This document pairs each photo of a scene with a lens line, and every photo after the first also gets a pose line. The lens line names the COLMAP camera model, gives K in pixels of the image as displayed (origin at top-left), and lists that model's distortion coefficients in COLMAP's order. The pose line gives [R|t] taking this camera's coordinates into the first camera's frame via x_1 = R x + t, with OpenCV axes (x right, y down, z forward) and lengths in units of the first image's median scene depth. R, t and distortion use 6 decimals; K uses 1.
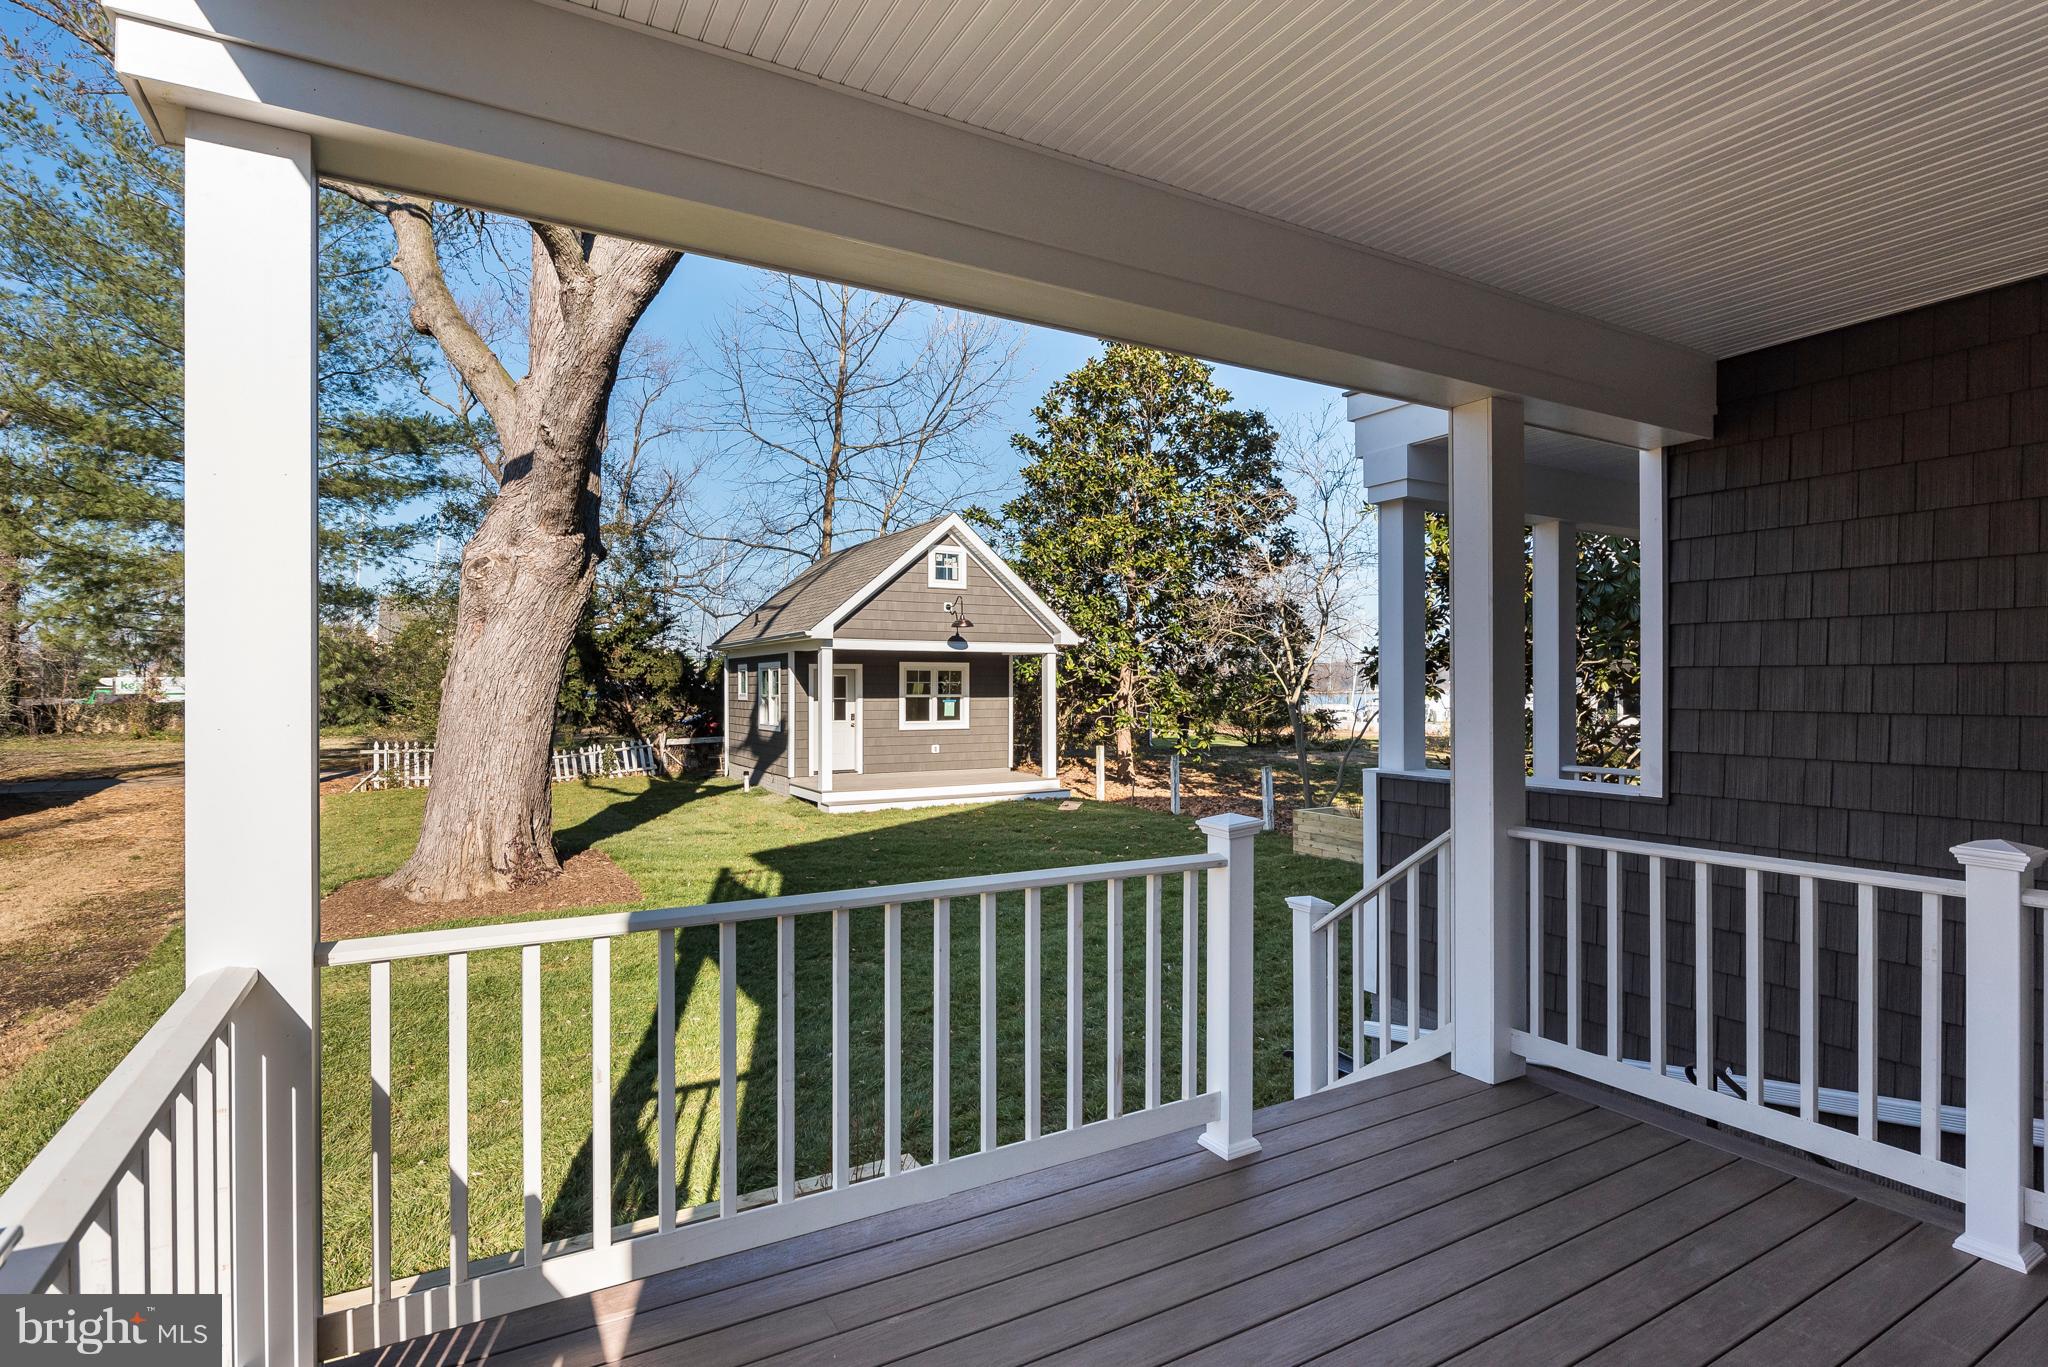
lens RADIAL K [[1006.8, 0, 1024.0], [0, 1006.8, 683.5], [0, 0, 1]] dist [0.000117, 0.000025]
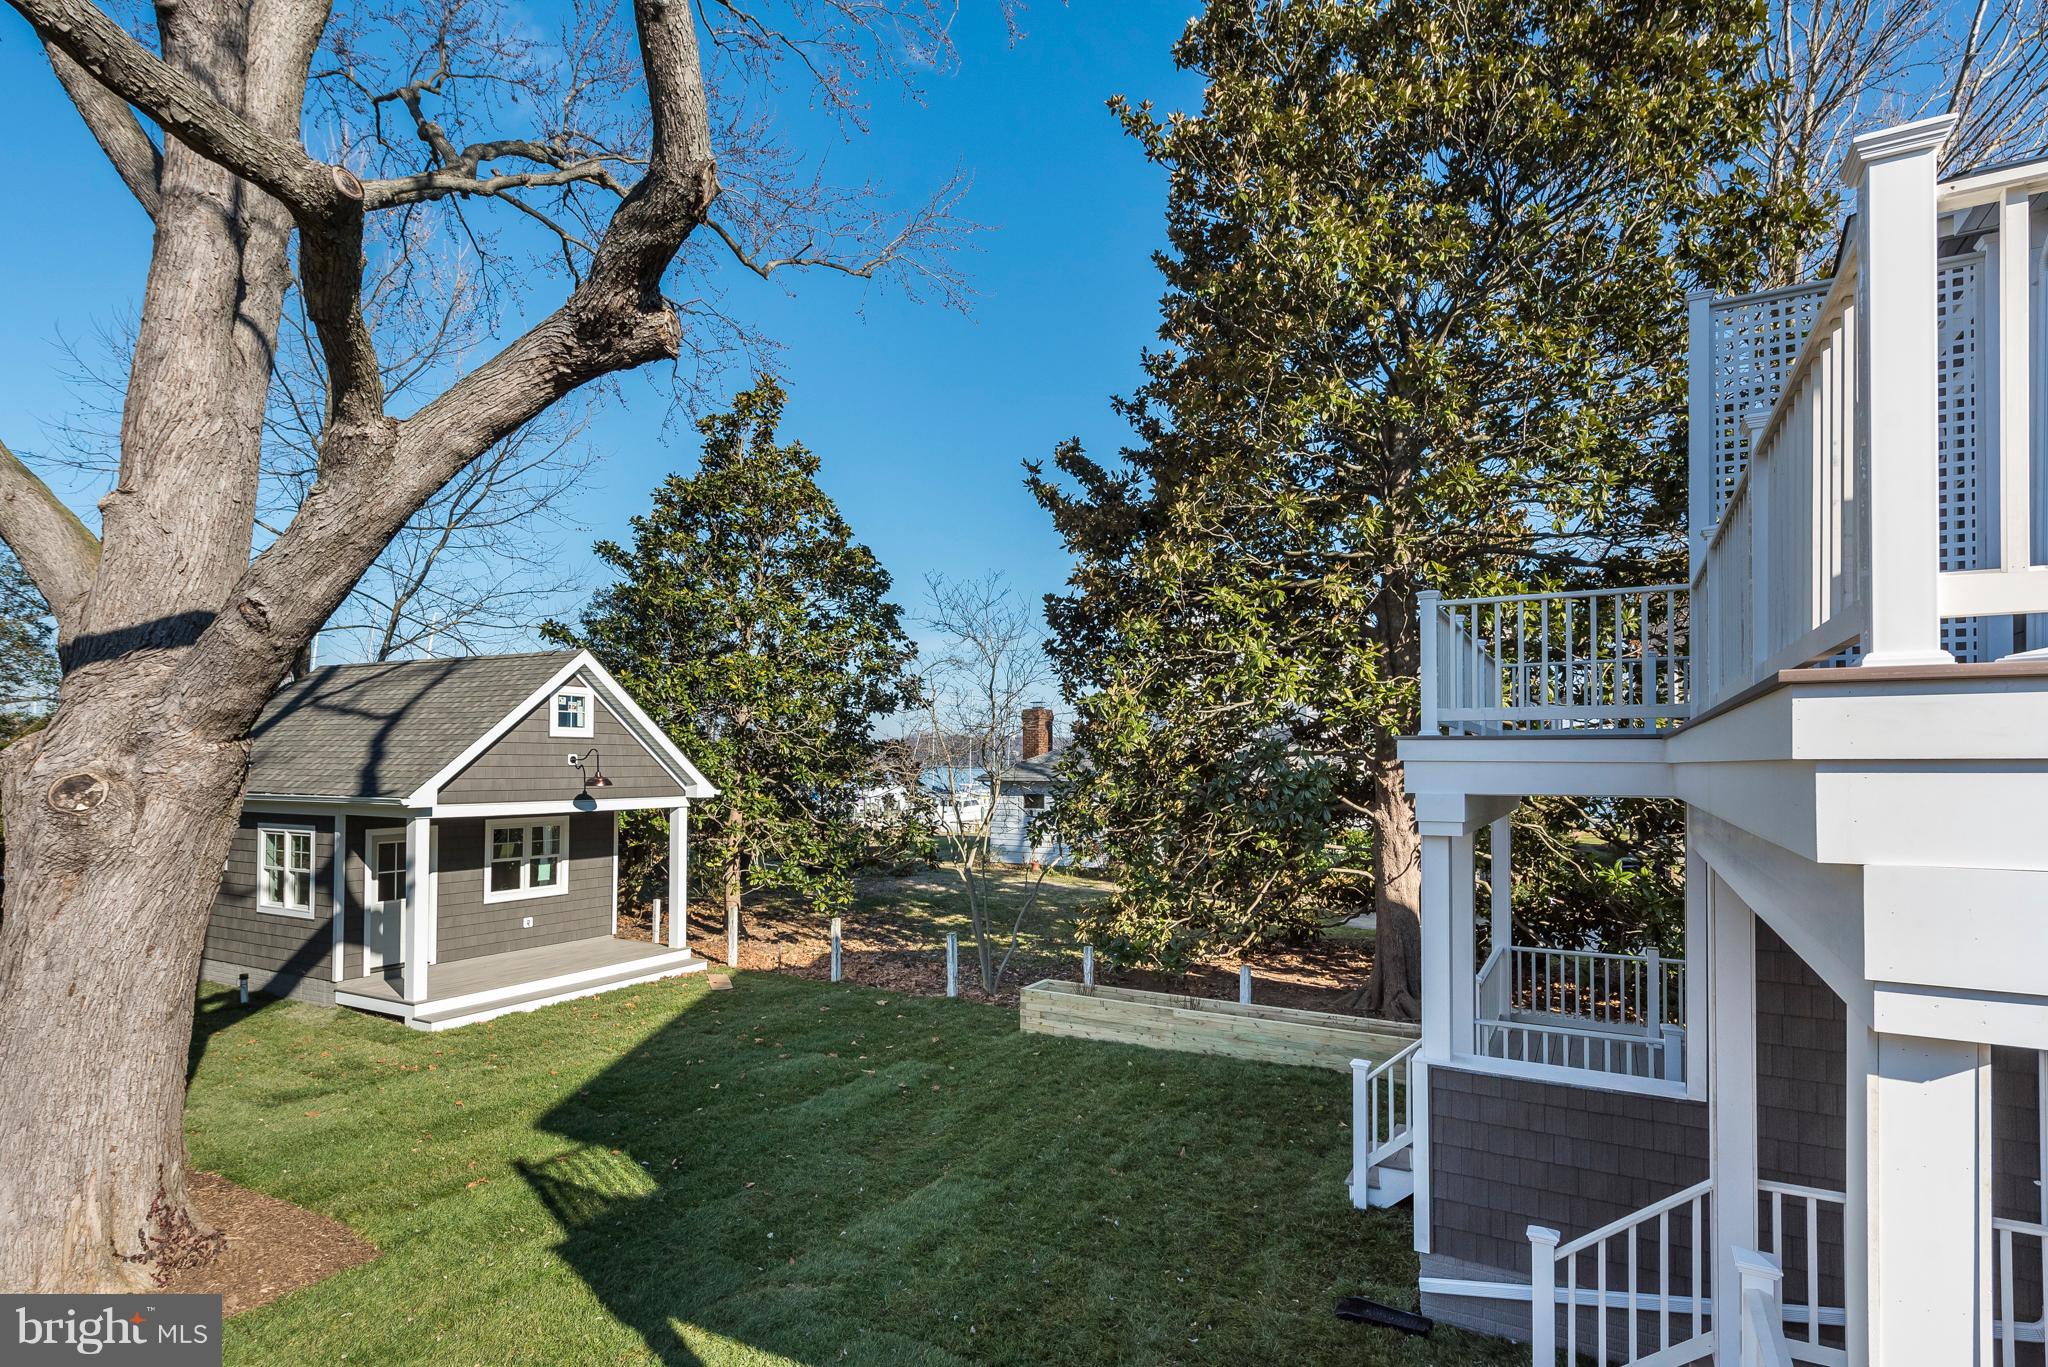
lens RADIAL K [[1048.9, 0, 1024.4], [0, 1048.9, 741.3], [0, 0, 1]] dist [0.001950, 0.000401]
pose [[0.853845, 0.013996, 0.520339, -0.211997], [-0.006513, 0.999847, -0.016208, -0.080504], [-0.520486, 0.010450, 0.853806, 0.056842]]
